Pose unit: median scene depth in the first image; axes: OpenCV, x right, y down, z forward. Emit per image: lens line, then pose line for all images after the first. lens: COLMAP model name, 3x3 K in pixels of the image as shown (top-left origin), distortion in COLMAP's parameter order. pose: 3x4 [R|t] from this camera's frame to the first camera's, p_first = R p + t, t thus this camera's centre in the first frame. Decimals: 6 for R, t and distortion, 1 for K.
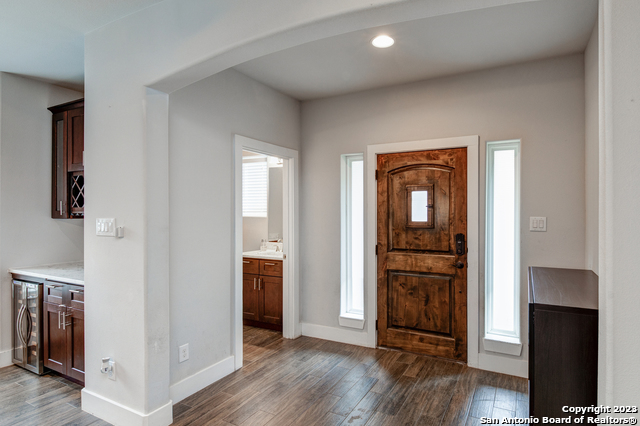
lens RADIAL K [[353.8, 0, 338.0], [0, 353.8, 214.9], [0, 0, 1]] dist [0.023264, 0.000050]
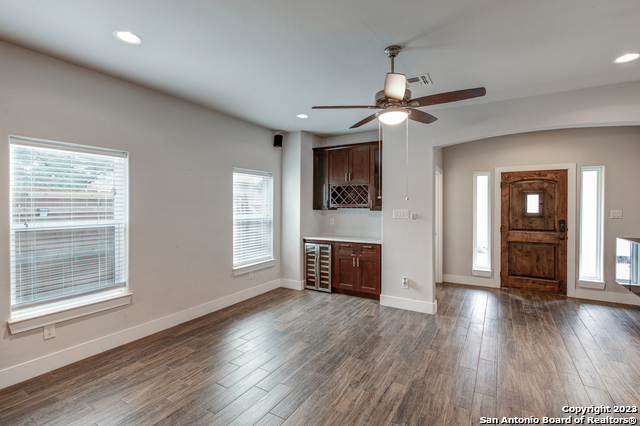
lens RADIAL K [[304.3, 0, 319.7], [0, 304.3, 208.2], [0, 0, 1]] dist [0.016805, -0.002469]
pose [[0.997937, 0.005131, -0.063998, -0.700693], [-0.005341, 0.999981, -0.003104, 0.007188], [0.063981, 0.003439, 0.997945, -0.535615]]
